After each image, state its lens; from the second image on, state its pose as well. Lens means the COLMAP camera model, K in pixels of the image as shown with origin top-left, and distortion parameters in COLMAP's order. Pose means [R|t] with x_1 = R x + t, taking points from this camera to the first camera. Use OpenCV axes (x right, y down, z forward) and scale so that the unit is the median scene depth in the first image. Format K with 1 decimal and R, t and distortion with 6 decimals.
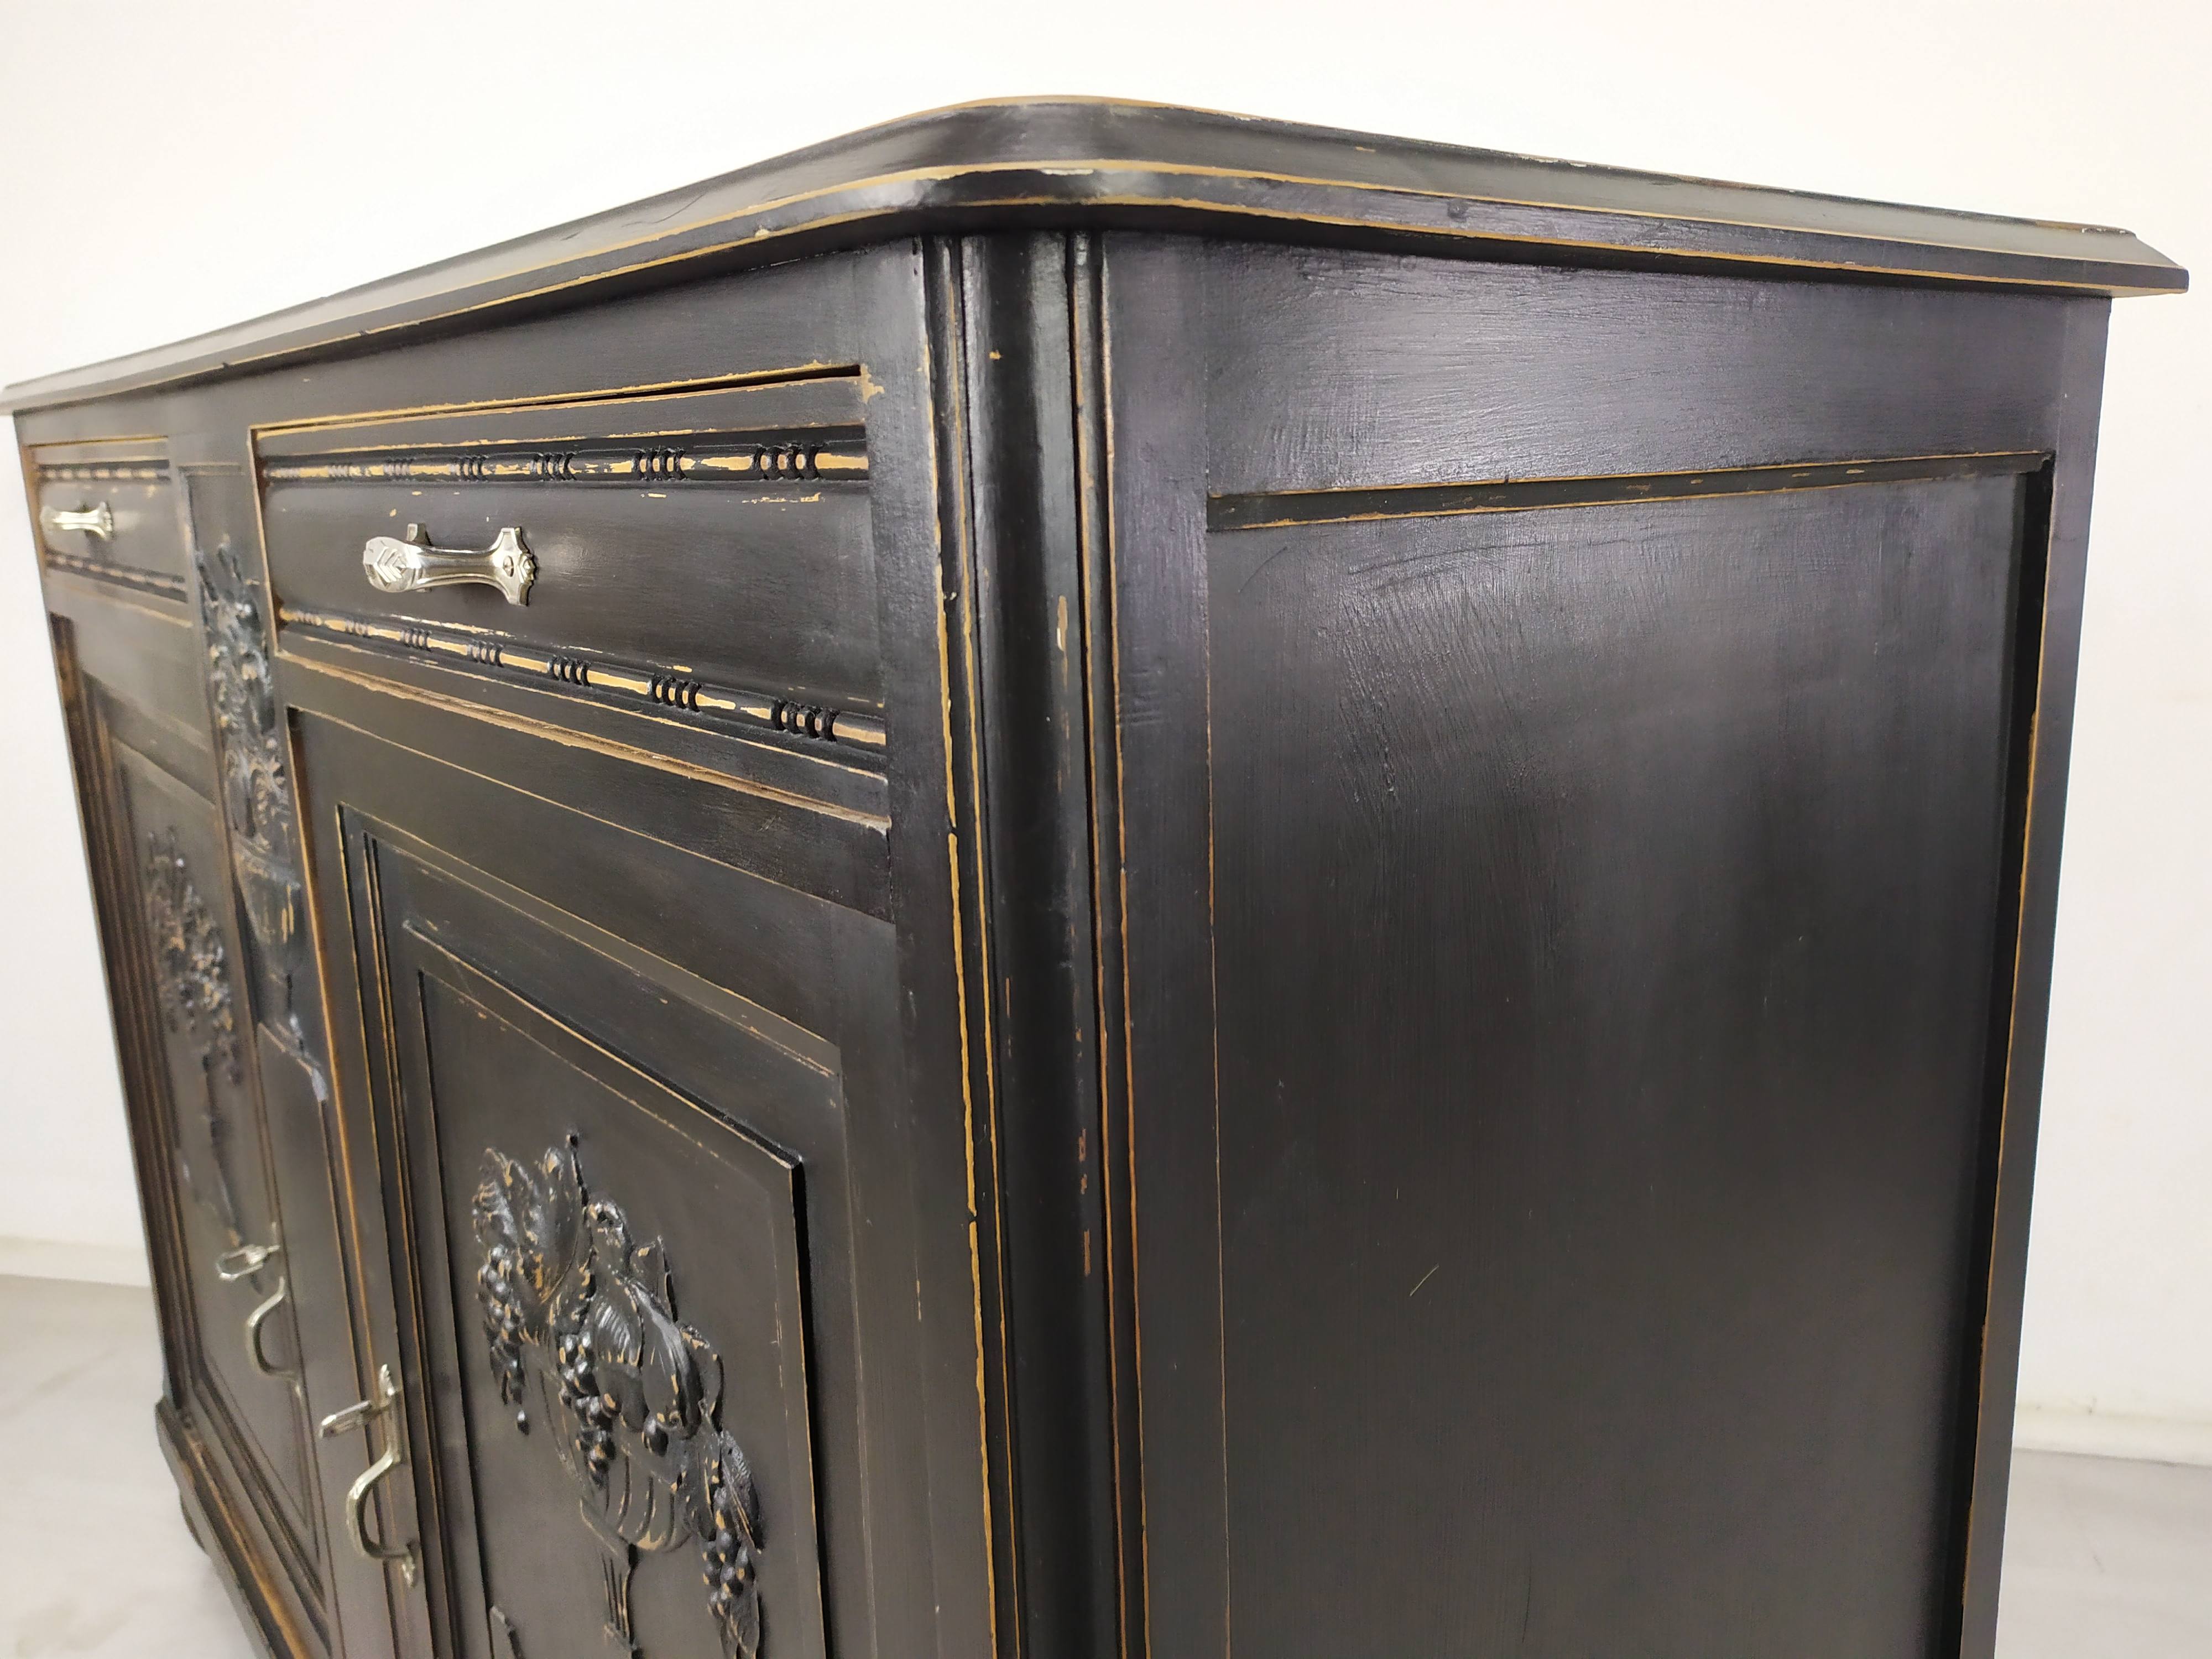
lens RADIAL K [[1704.9, 0, 1192.6], [0, 1704.9, 817.1], [0, 0, 1]] dist [0.037959, -0.050768]
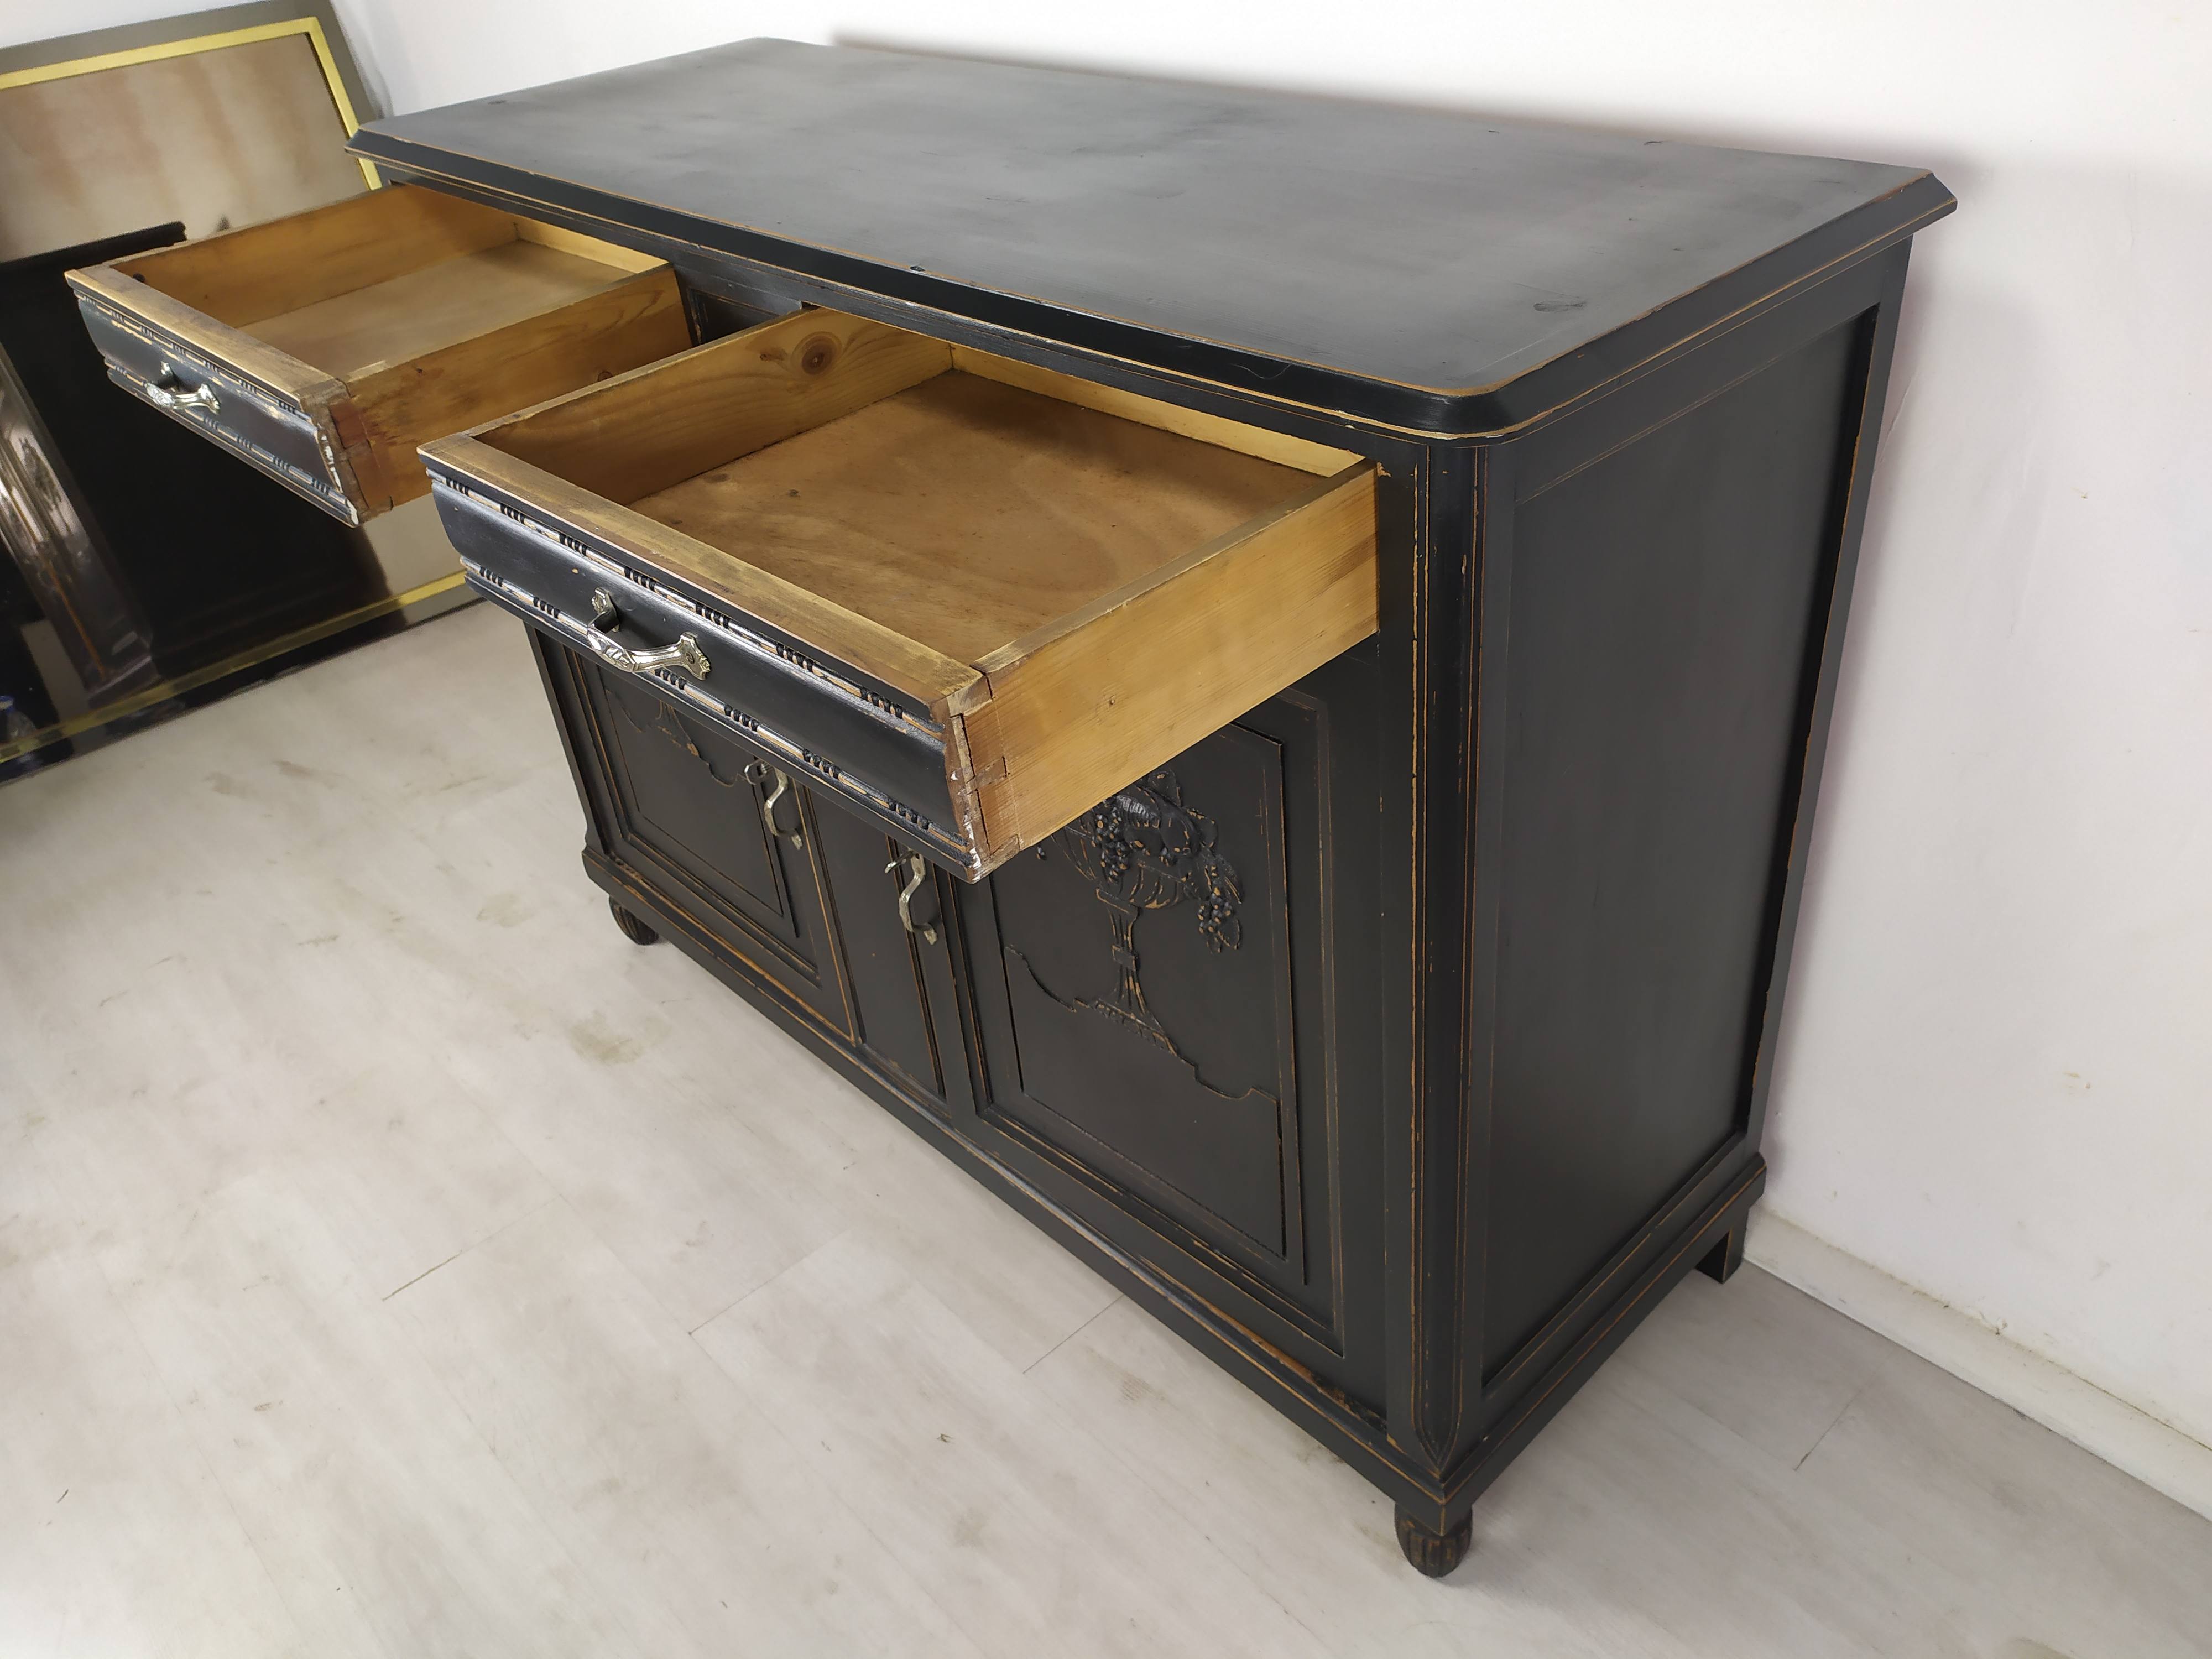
lens RADIAL K [[1704.9, 0, 1116.3], [0, 1704.9, 811.2], [0, 0, 1]] dist [0.037959, -0.050768]
pose [[0.995395, -0.094303, 0.017213, -0.393286], [0.081466, 0.926807, 0.366595, -0.436851], [-0.050524, -0.363504, 0.930221, -0.862275]]
